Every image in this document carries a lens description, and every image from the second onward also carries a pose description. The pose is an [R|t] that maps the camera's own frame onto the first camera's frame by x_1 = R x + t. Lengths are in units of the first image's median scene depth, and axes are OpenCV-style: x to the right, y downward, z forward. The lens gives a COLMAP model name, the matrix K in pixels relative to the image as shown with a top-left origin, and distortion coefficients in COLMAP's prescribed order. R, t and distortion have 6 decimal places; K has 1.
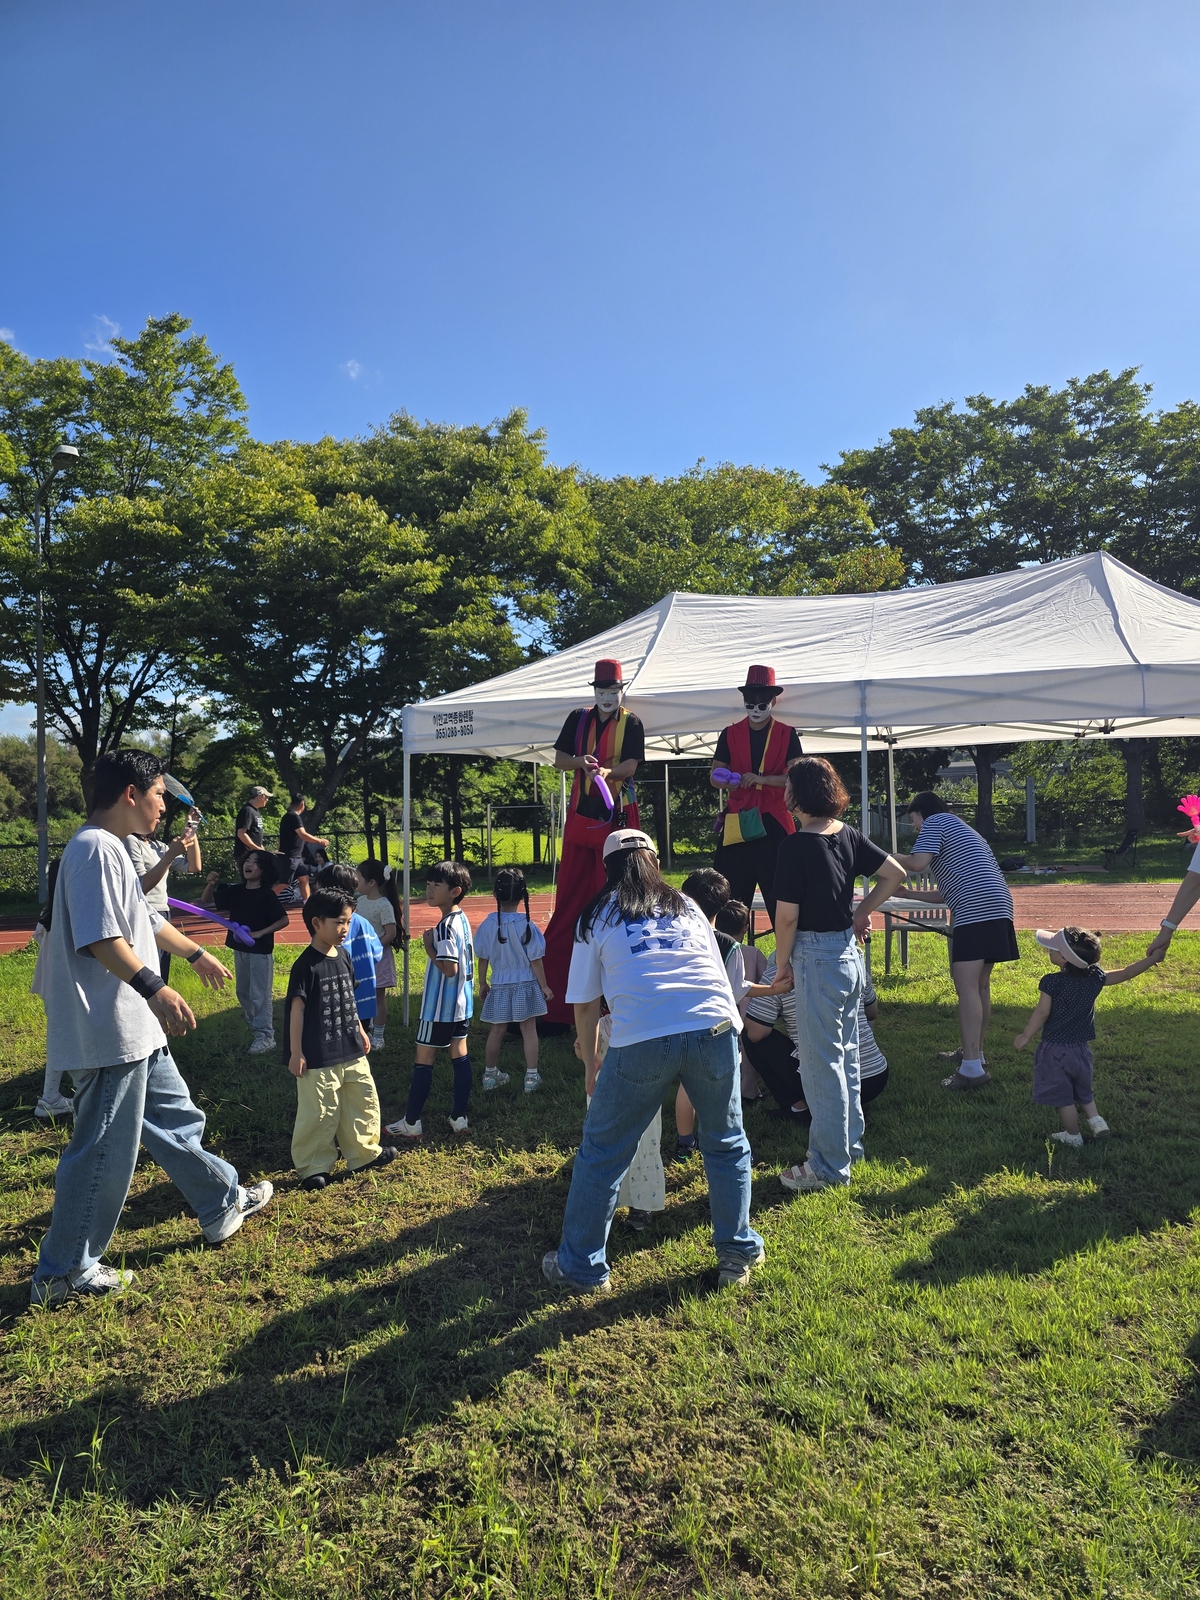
lens RADIAL K [[1071.5, 0, 589.6], [0, 1071.5, 802.2], [0, 0, 1]] dist [0.044291, -0.044672]
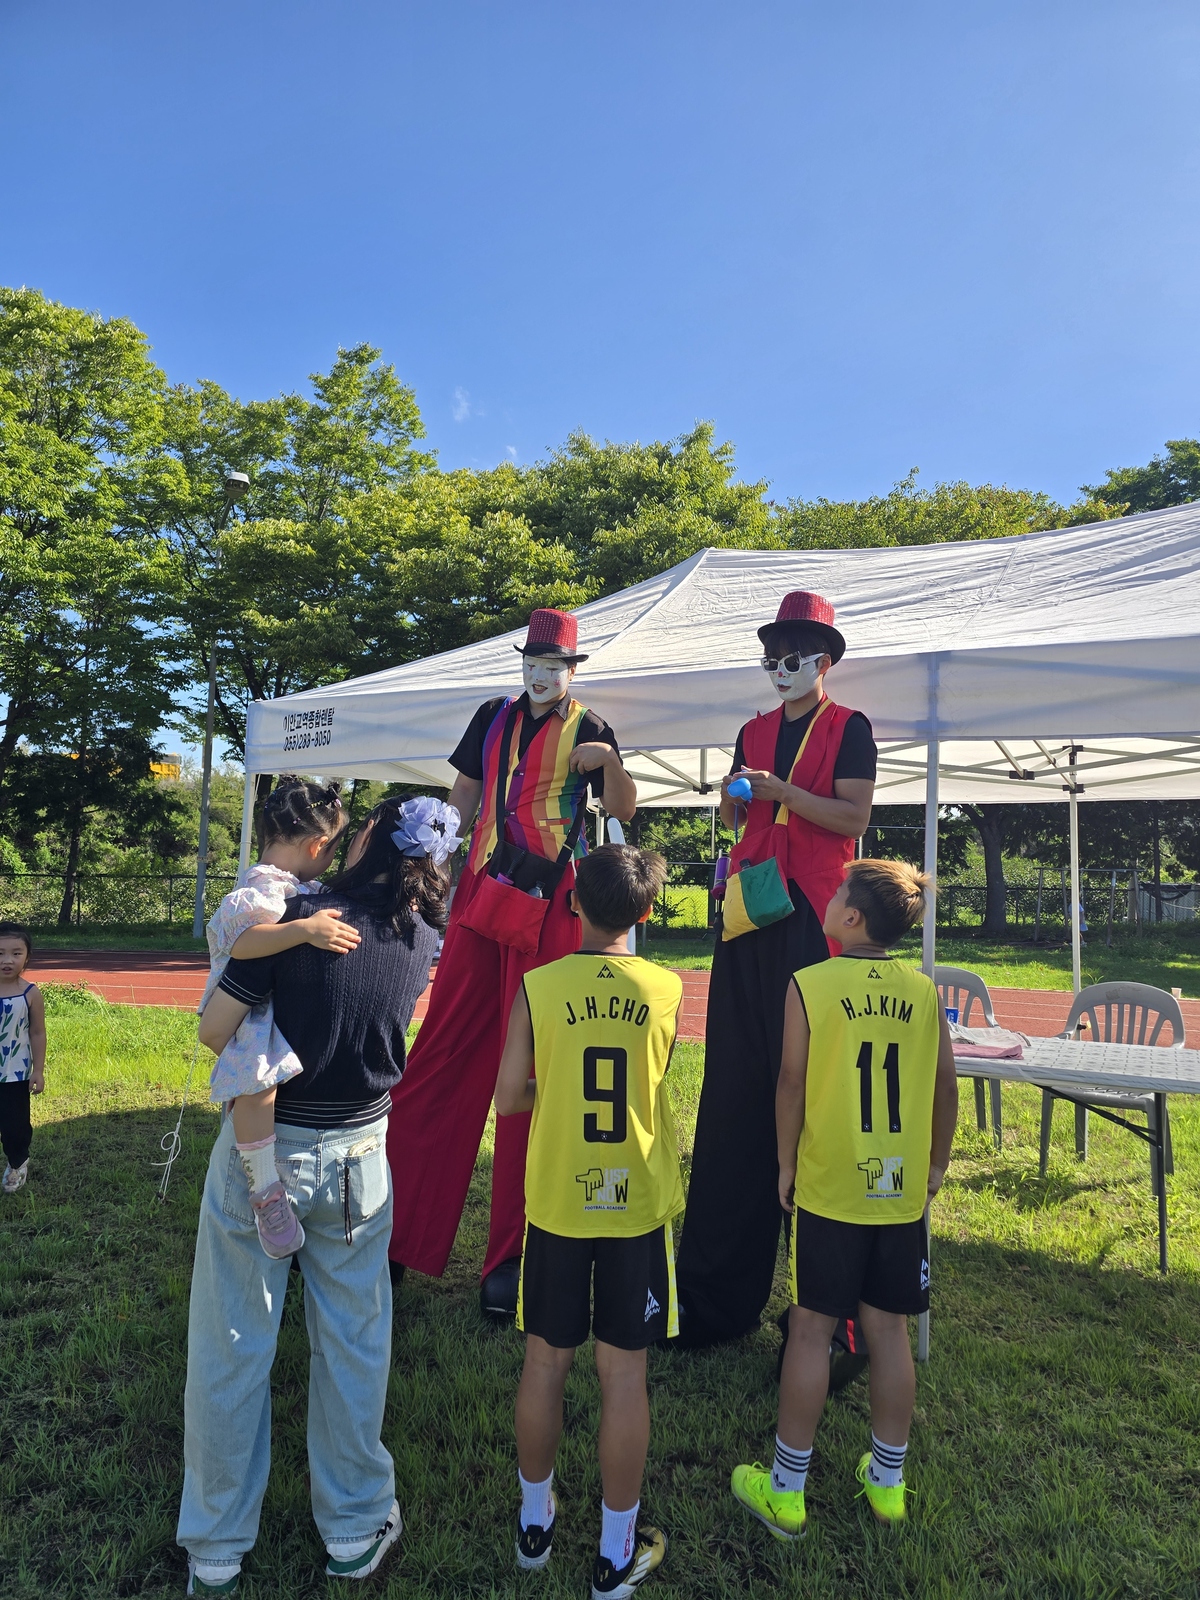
lens RADIAL K [[1056.4, 0, 601.1], [0, 1056.4, 808.8], [0, 0, 1]] dist [0.073947, -0.072965]
pose [[0.974329, 0.039177, -0.221696, 0.073289], [-0.049334, 0.997962, -0.040462, -0.002732], [0.219659, 0.050360, 0.974276, 0.157747]]
